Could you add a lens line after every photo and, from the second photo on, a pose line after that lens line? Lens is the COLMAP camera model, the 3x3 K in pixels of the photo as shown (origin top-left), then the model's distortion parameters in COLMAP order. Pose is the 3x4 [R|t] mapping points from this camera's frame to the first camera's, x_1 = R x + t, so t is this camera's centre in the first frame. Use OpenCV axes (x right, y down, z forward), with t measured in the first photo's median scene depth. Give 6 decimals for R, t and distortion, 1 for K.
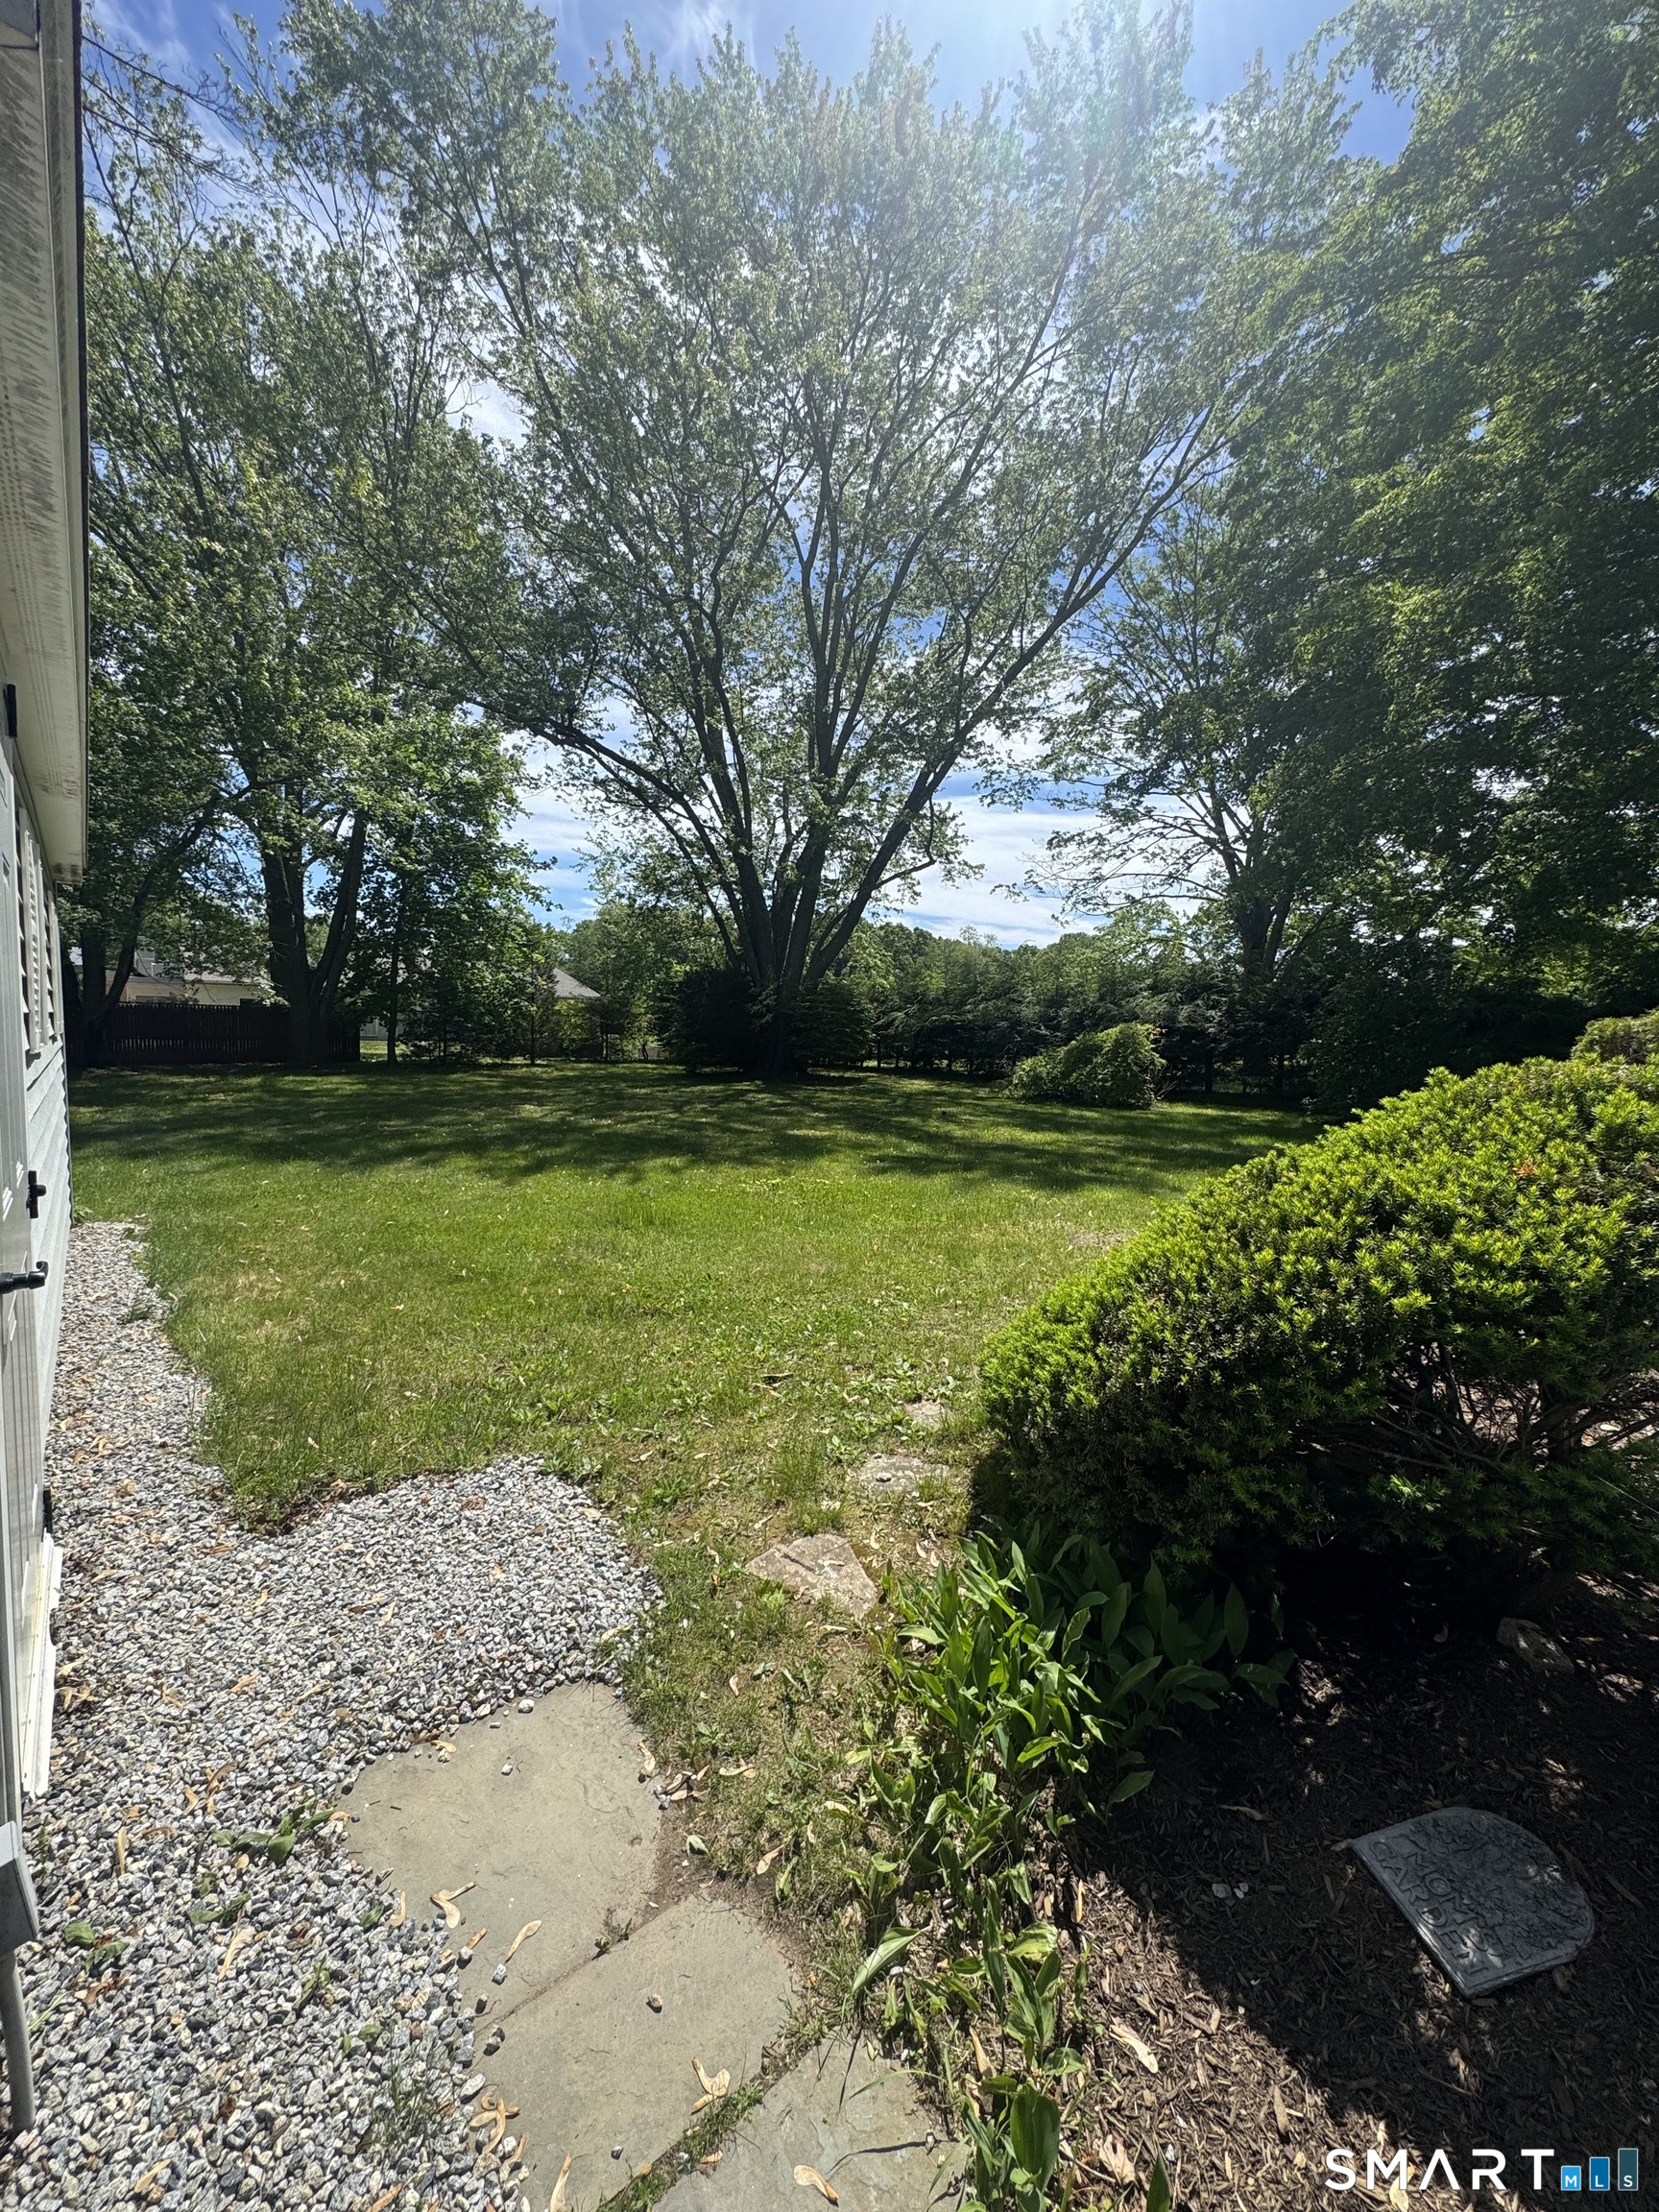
lens RADIAL K [[888.2, 0, 822.7], [0, 888.2, 1106.9], [0, 0, 1]] dist [-0.002555, 0.000289]
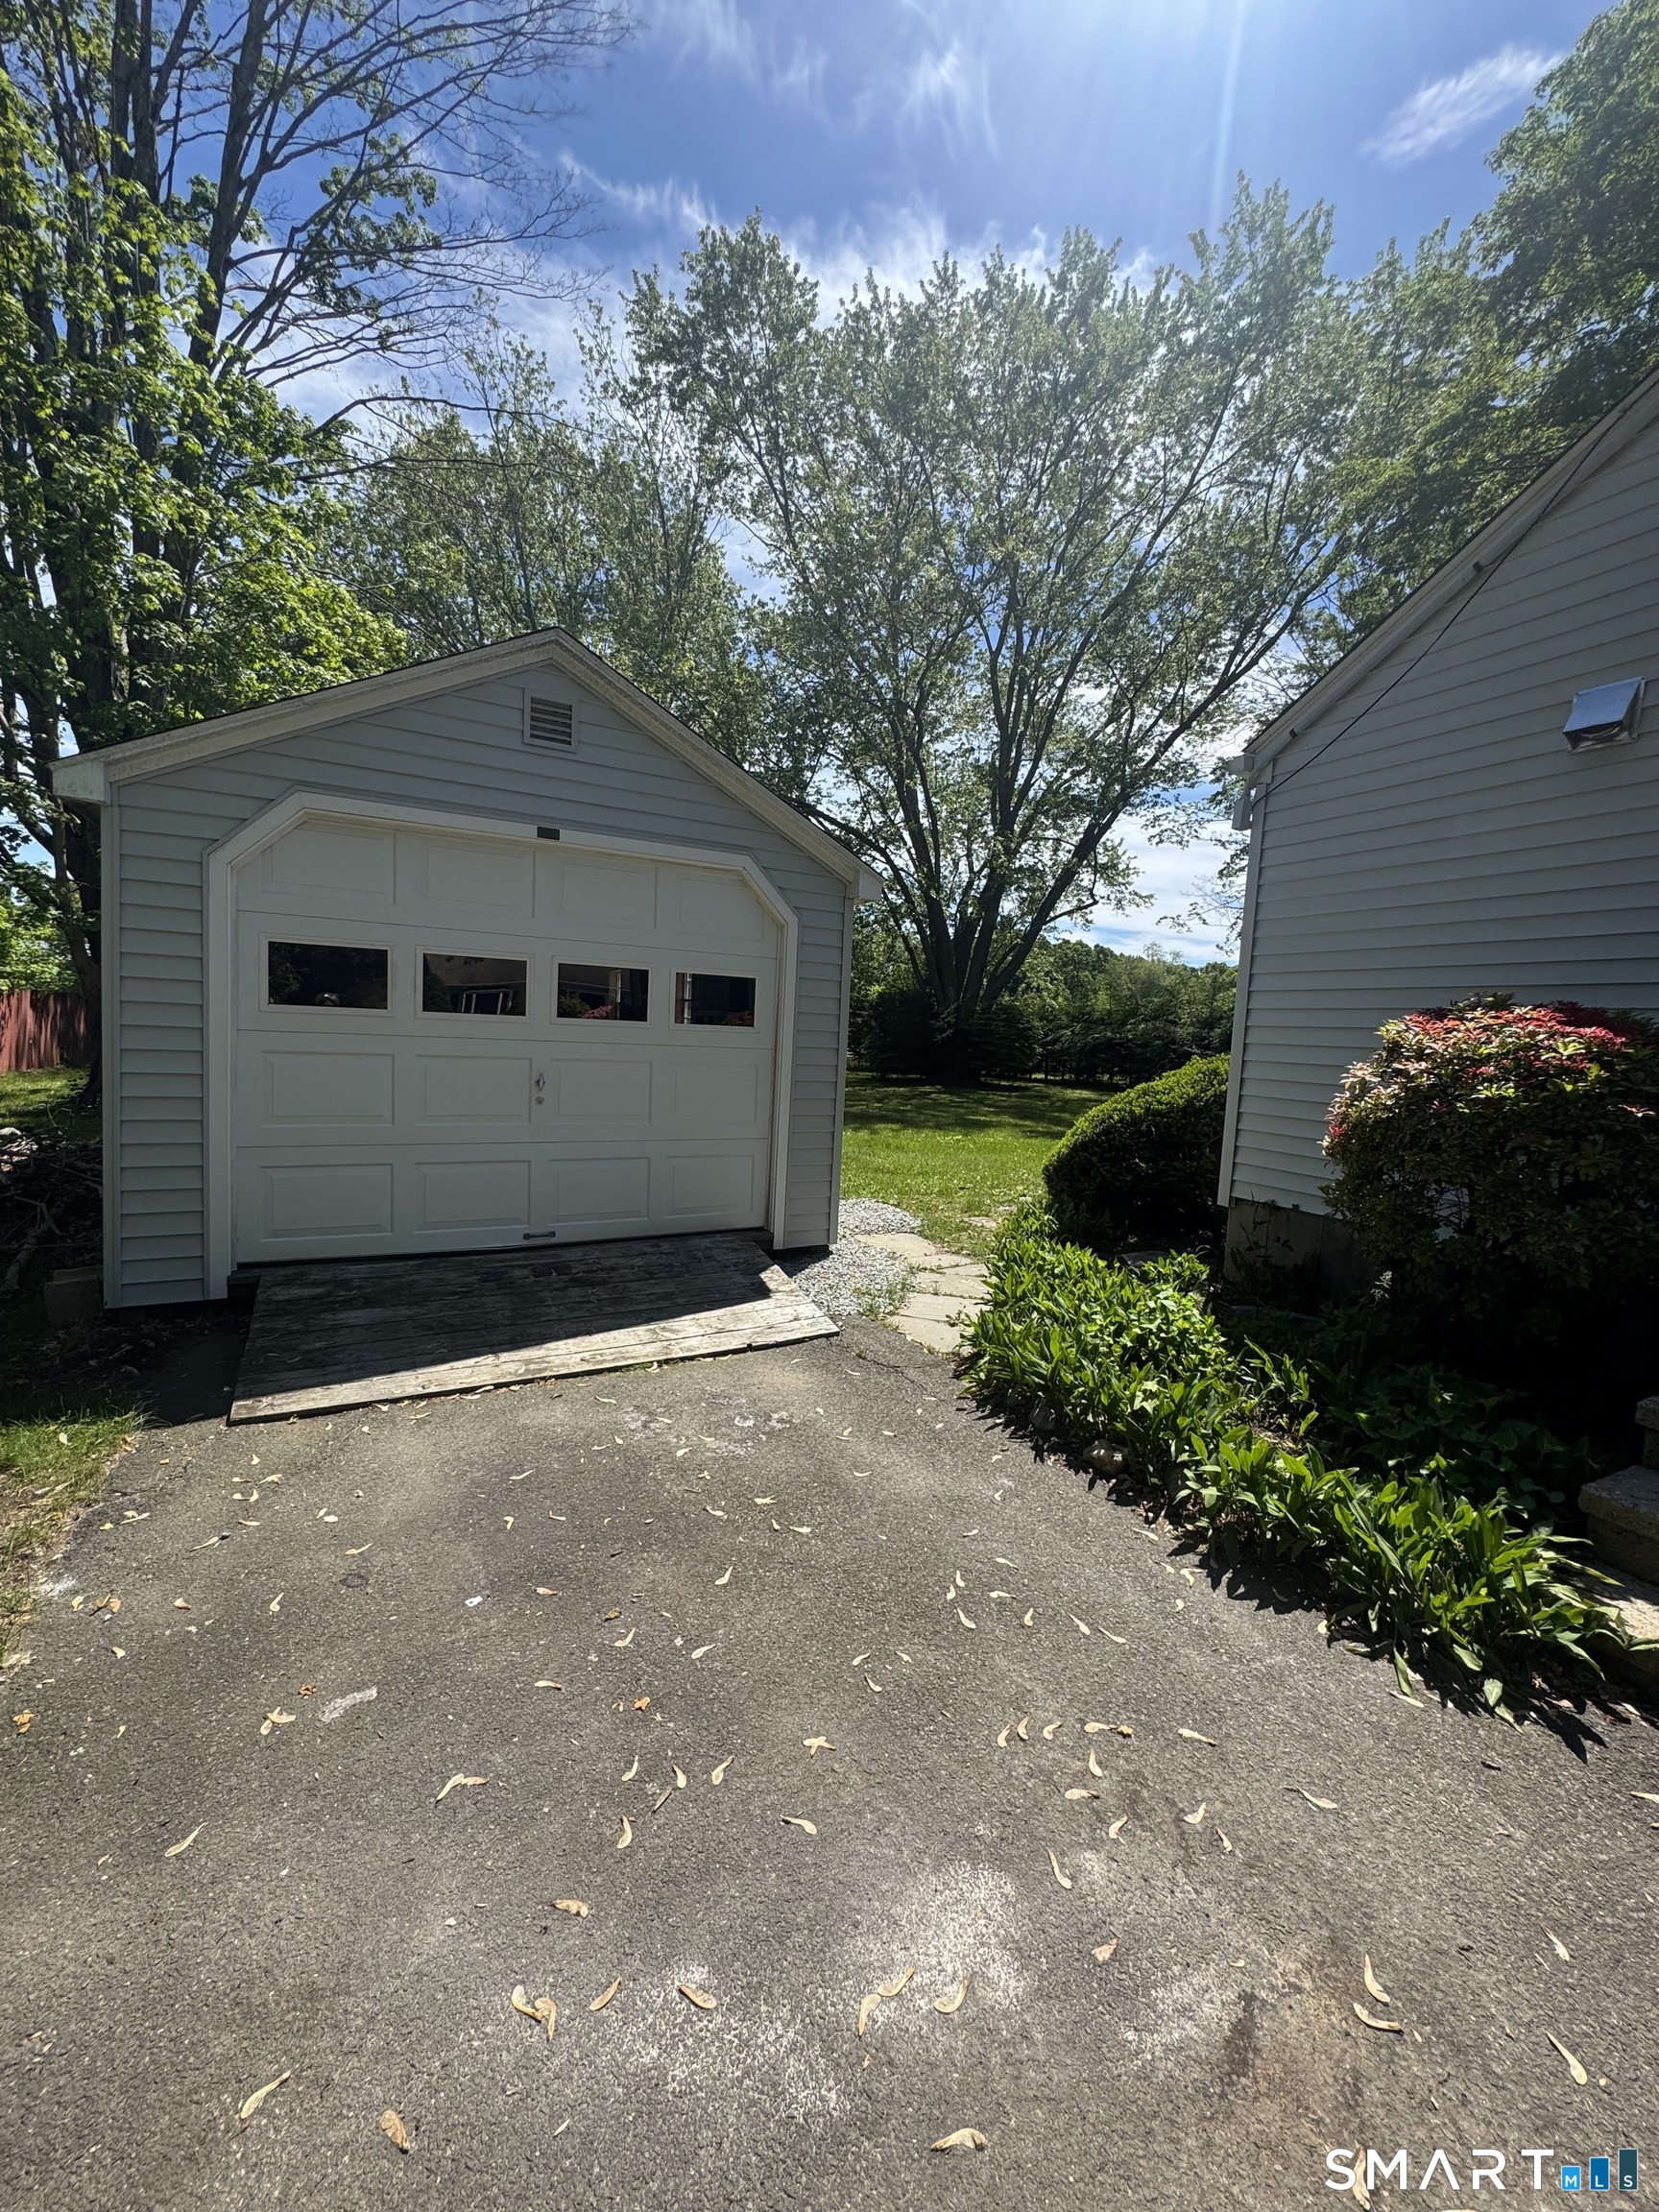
lens RADIAL K [[888.2, 0, 828.5], [0, 888.2, 1096.4], [0, 0, 1]] dist [-0.002555, 0.000289]
pose [[0.982184, 0.033644, -0.184885, 0.001974], [-0.038580, 0.998987, -0.023169, 0.014795], [0.183918, 0.029889, 0.982487, -0.156663]]
